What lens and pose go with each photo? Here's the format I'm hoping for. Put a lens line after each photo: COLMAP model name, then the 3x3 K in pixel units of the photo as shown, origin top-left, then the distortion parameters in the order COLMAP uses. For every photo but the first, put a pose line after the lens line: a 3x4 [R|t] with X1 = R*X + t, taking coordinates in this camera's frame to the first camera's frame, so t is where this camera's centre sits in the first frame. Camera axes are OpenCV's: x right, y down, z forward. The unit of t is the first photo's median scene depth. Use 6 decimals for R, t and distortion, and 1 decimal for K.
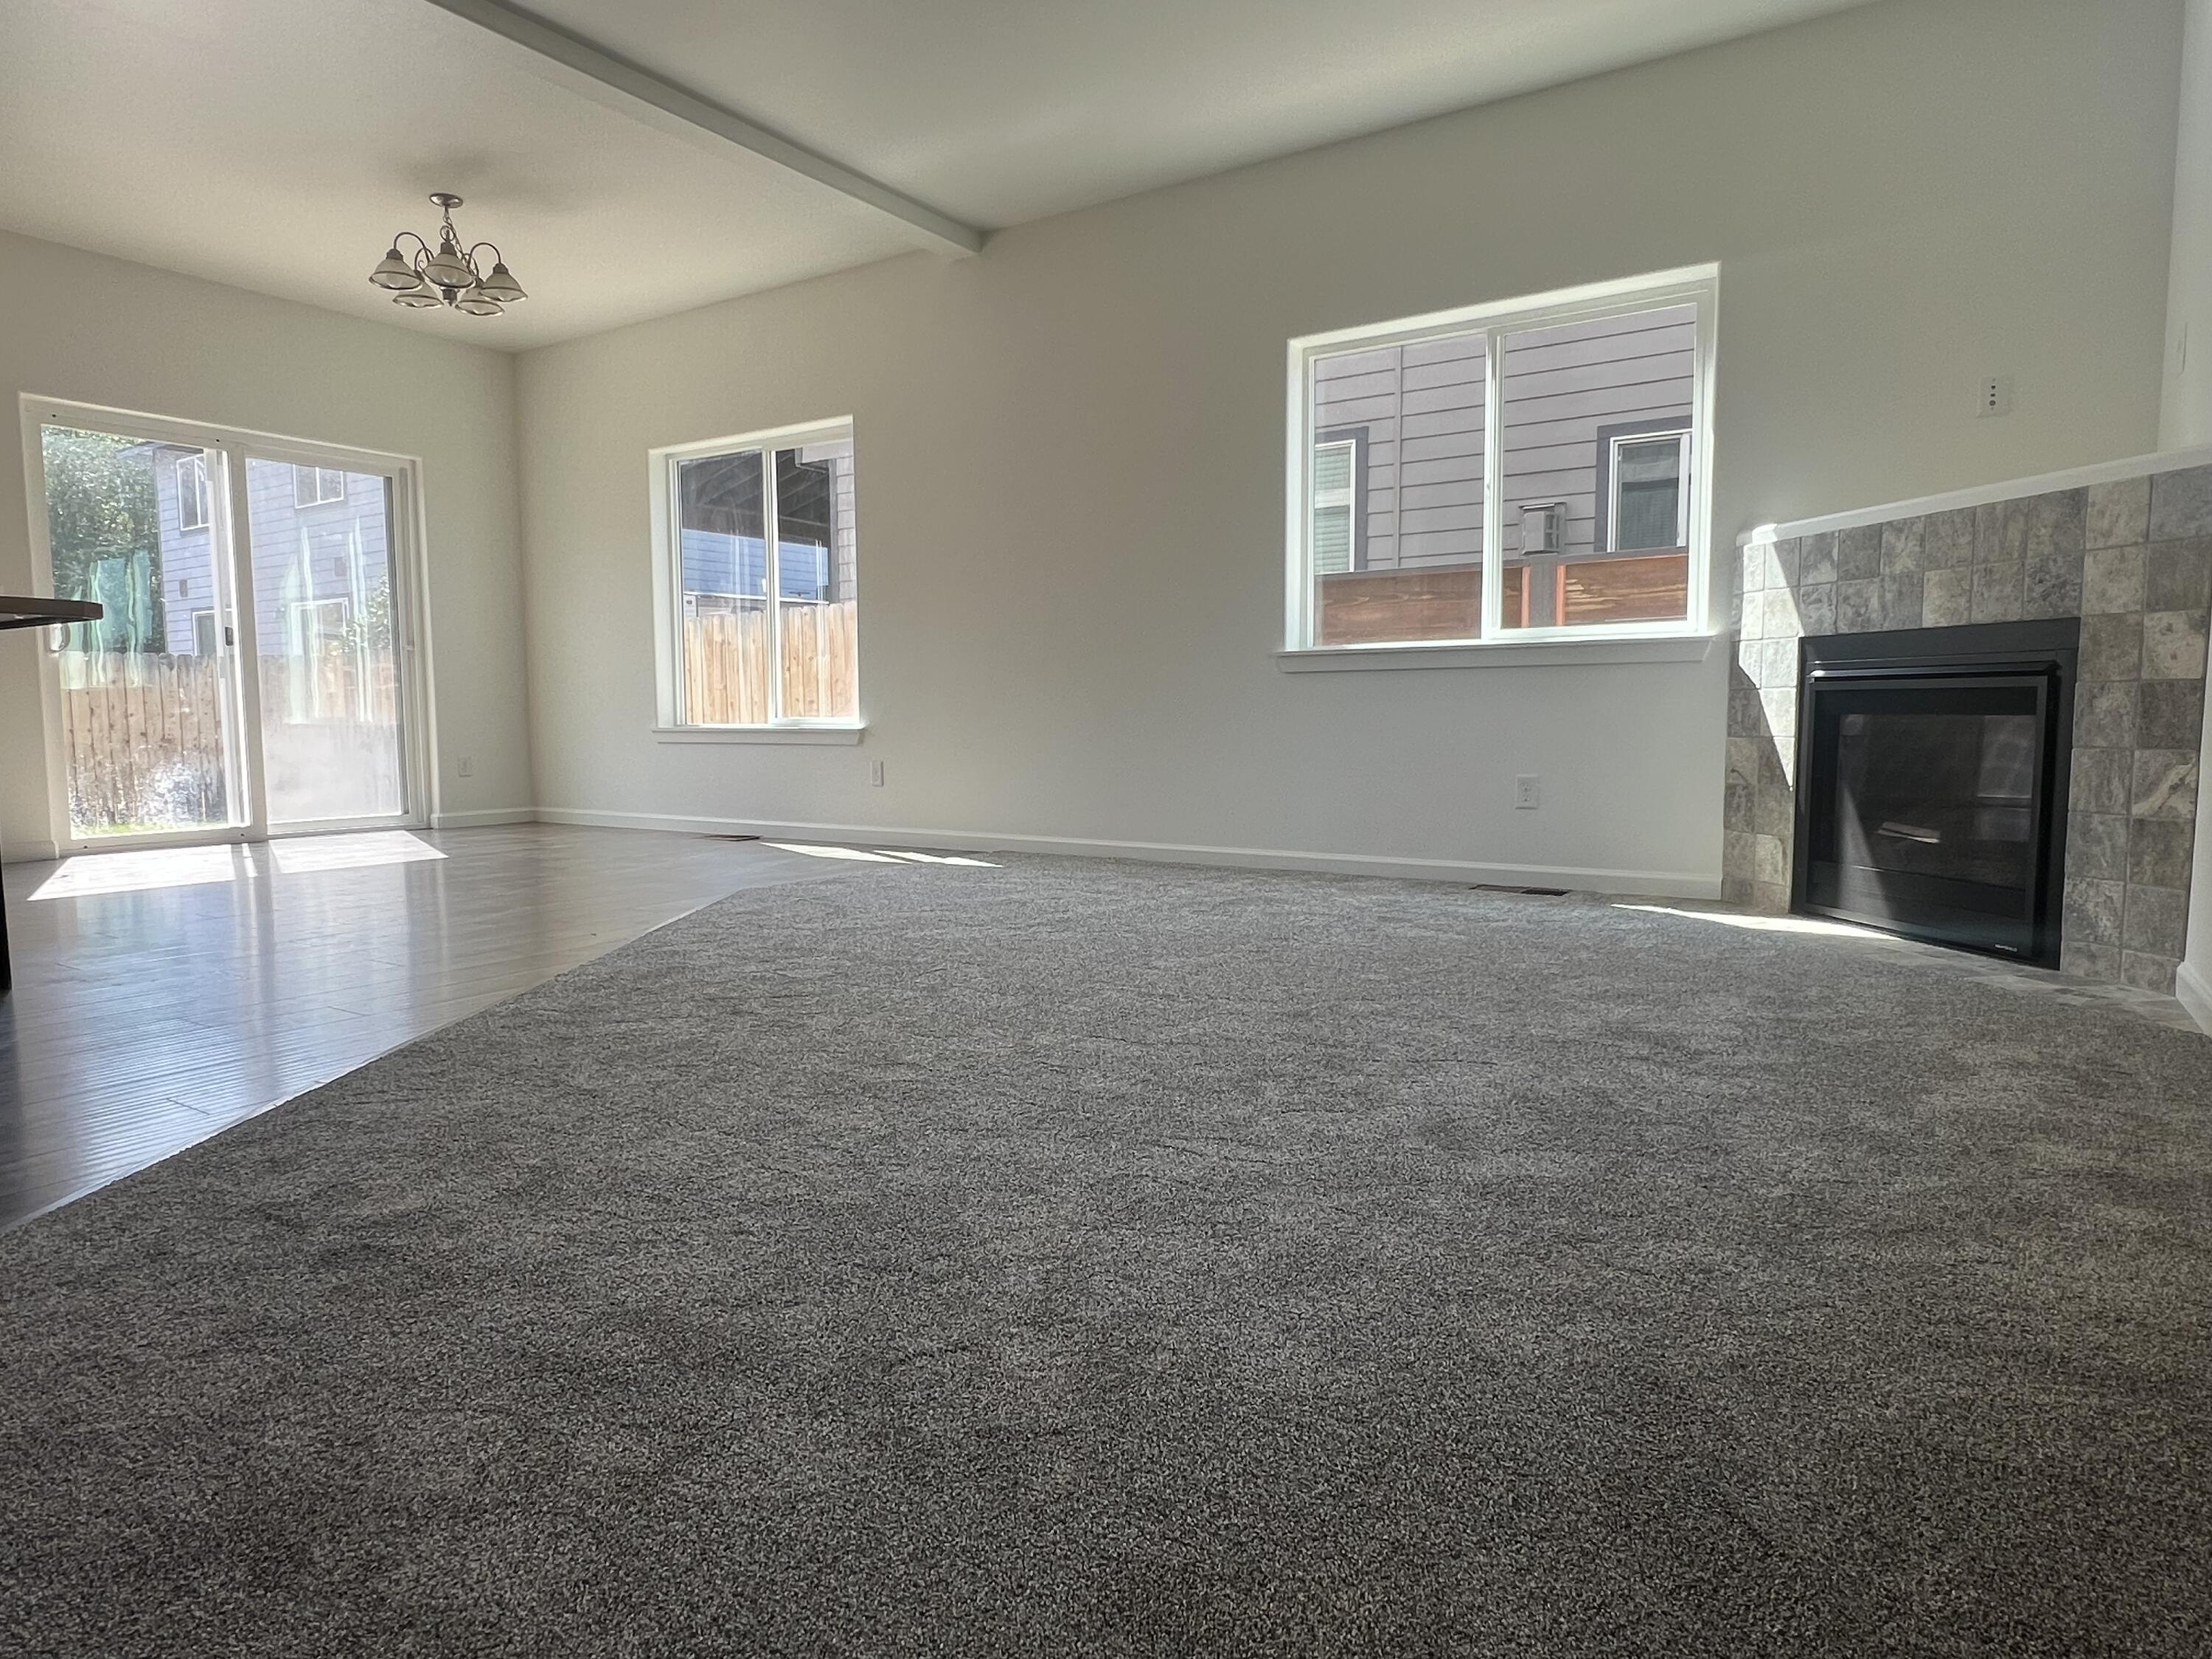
lens RADIAL K [[1304.8, 0, 1109.0], [0, 1304.8, 819.3], [0, 0, 1]] dist [-0.001098, -0.001142]
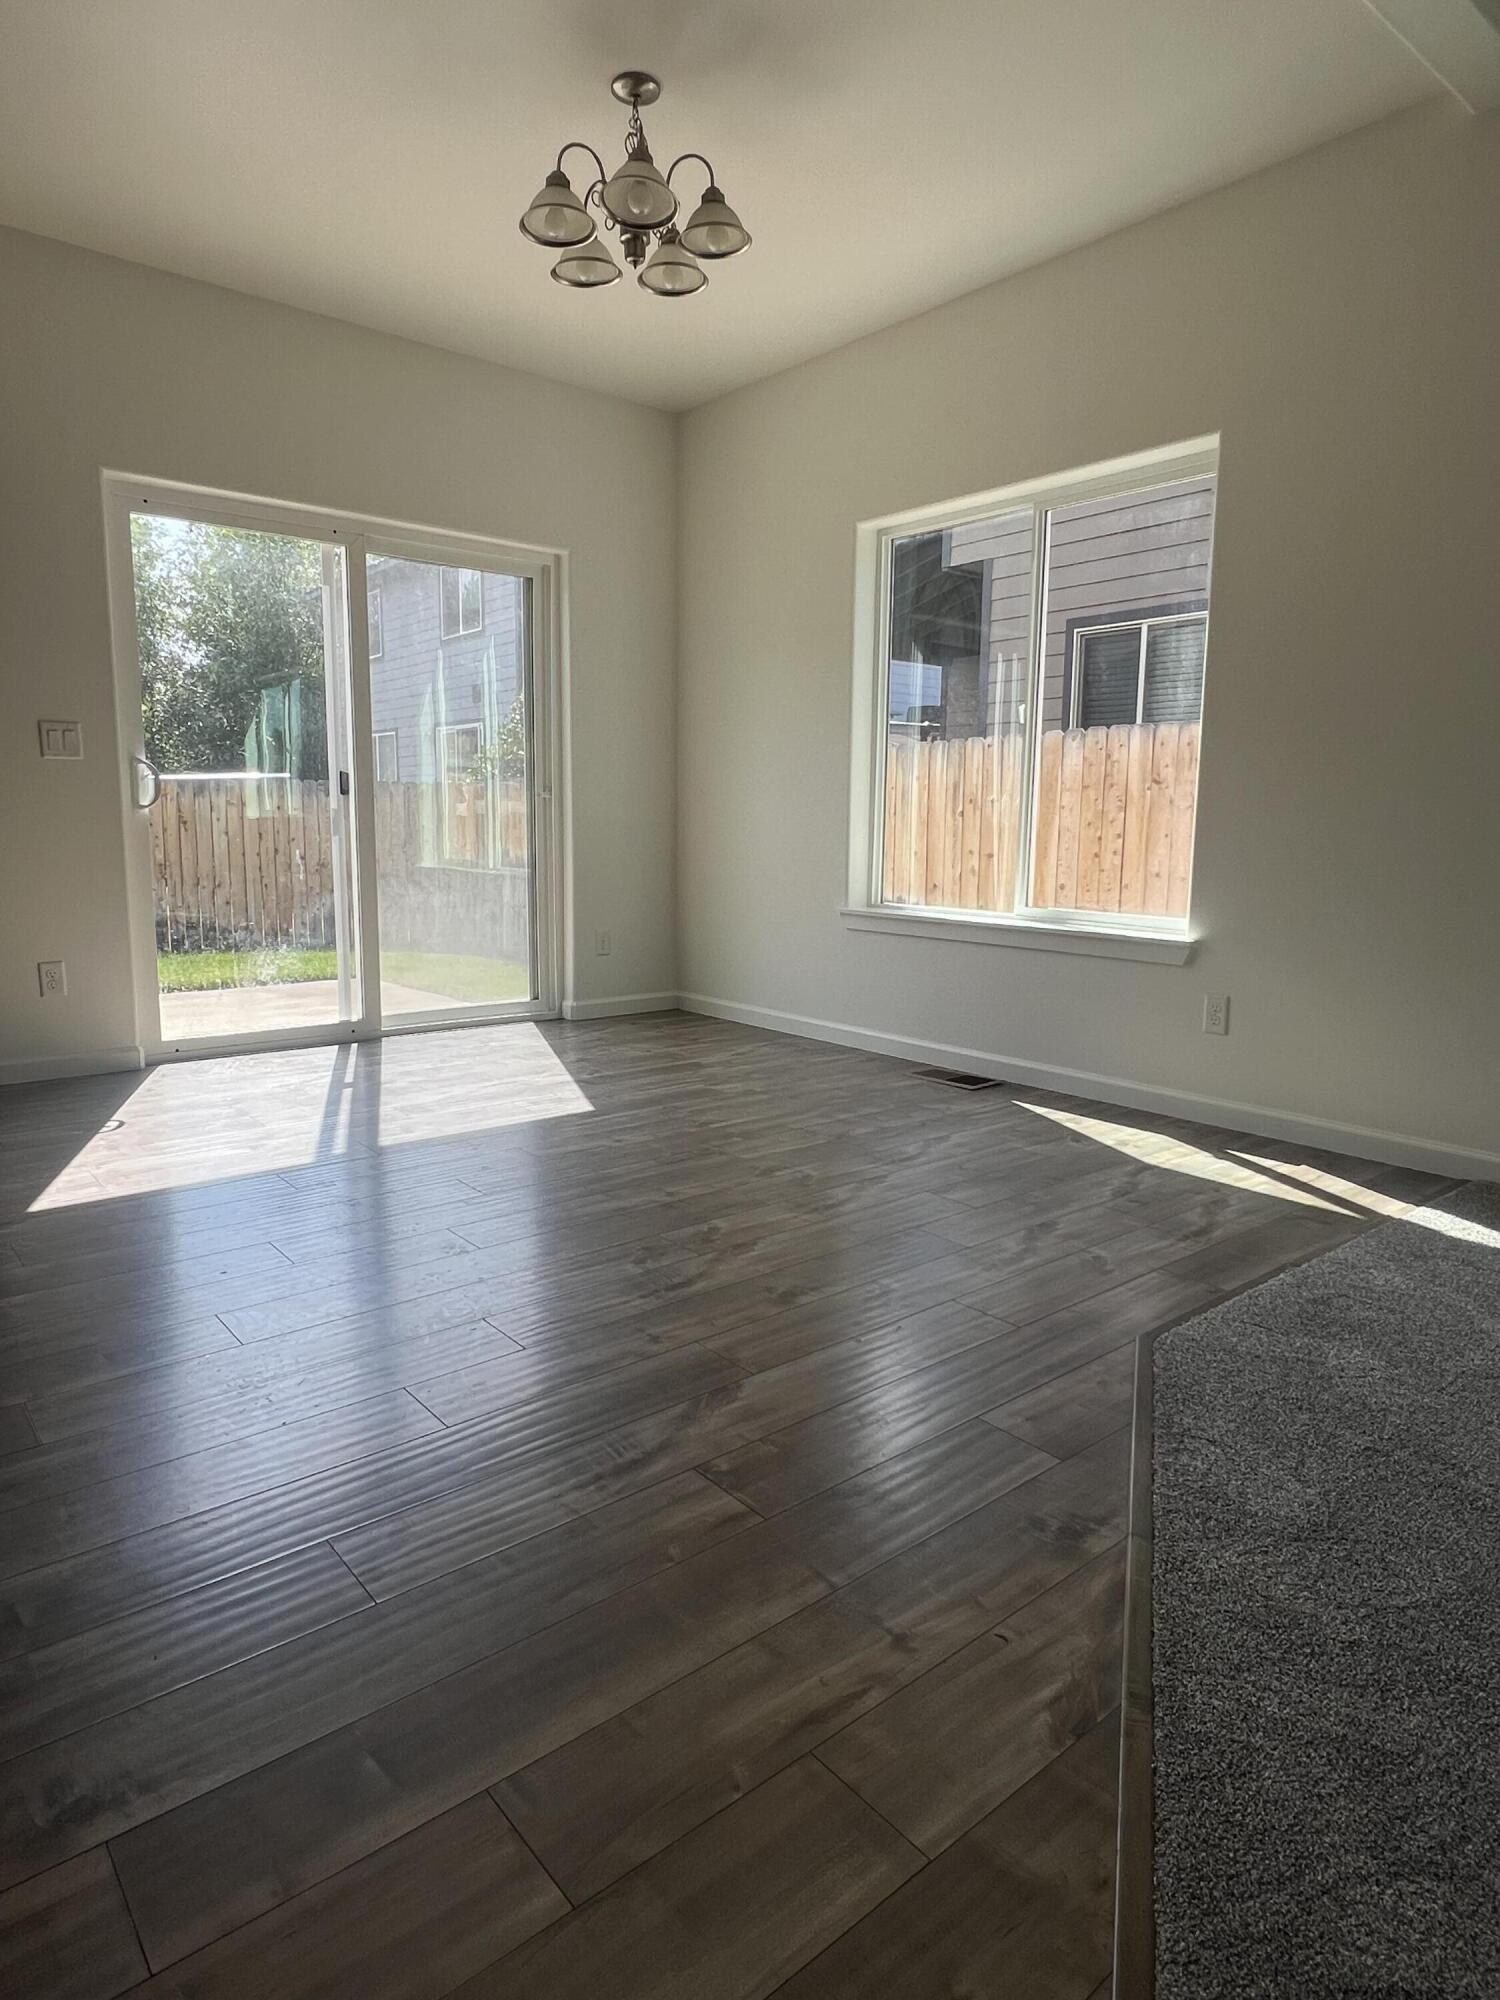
lens RADIAL K [[1179.7, 0, 771.0], [0, 1179.7, 967.4], [0, 0, 1]] dist [-0.001098, -0.001142]
pose [[0.958599, 0.052019, -0.279968, -0.289176], [-0.040027, 0.998026, 0.048385, -0.097960], [0.281933, -0.035176, 0.958789, 0.504352]]
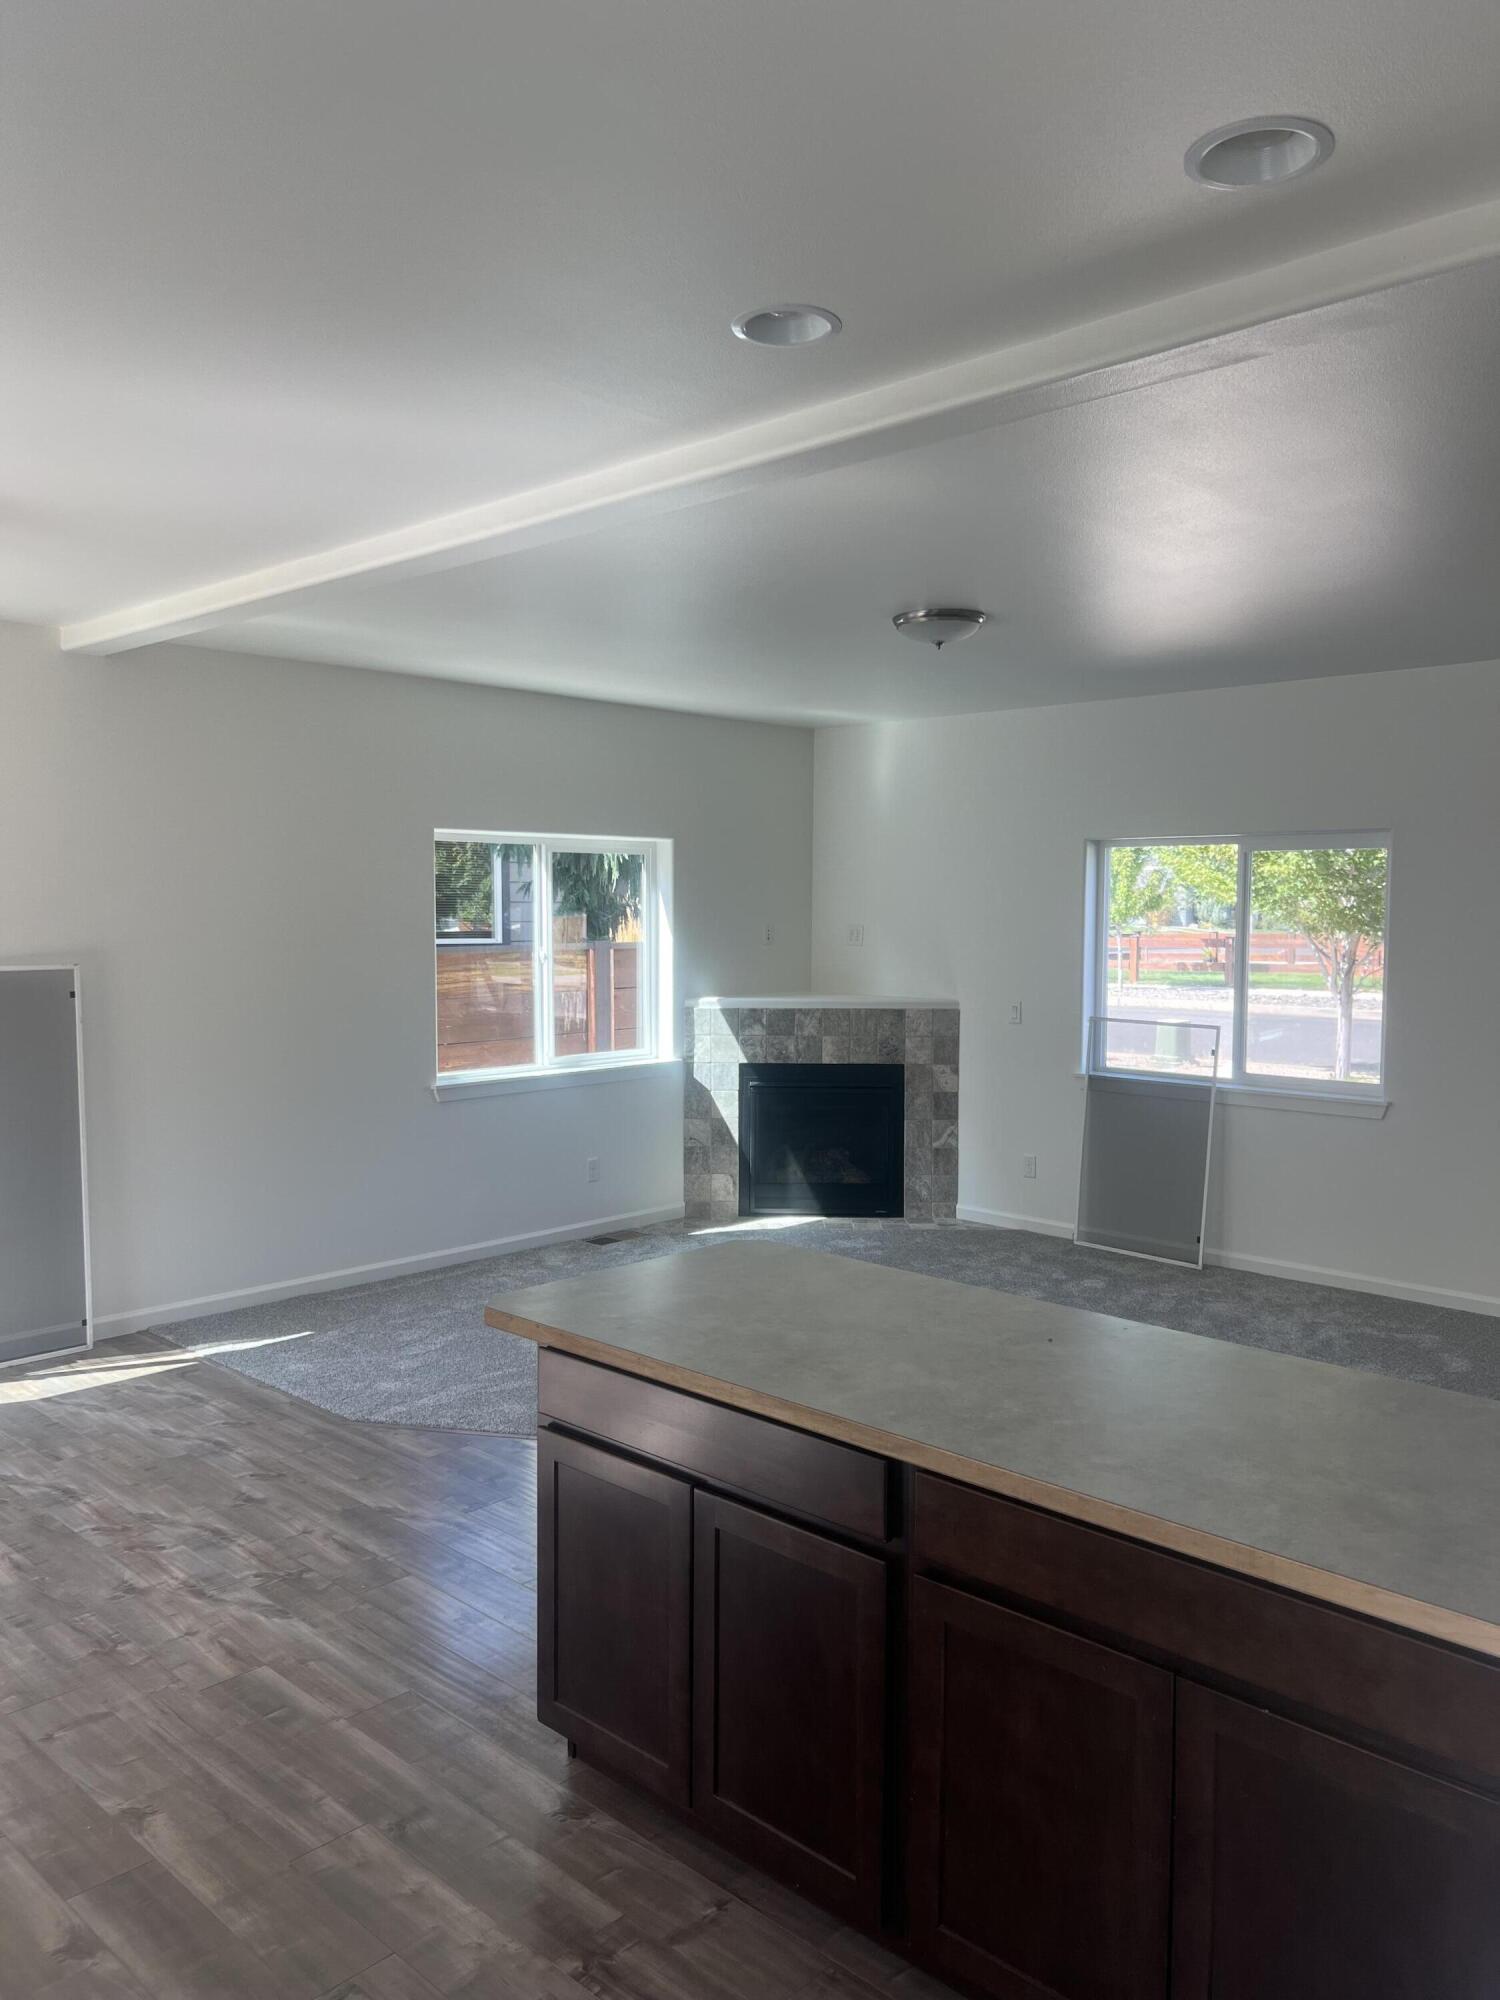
lens RADIAL K [[1493.1, 0, 739.2], [0, 1493.1, 992.7], [0, 0, 1]] dist [0.053466, -0.049743]
pose [[0.202797, -0.047941, 0.978047, -1.241562], [0.076357, 0.996534, 0.033014, -0.254425], [-0.976239, 0.067985, 0.205755, 0.473069]]
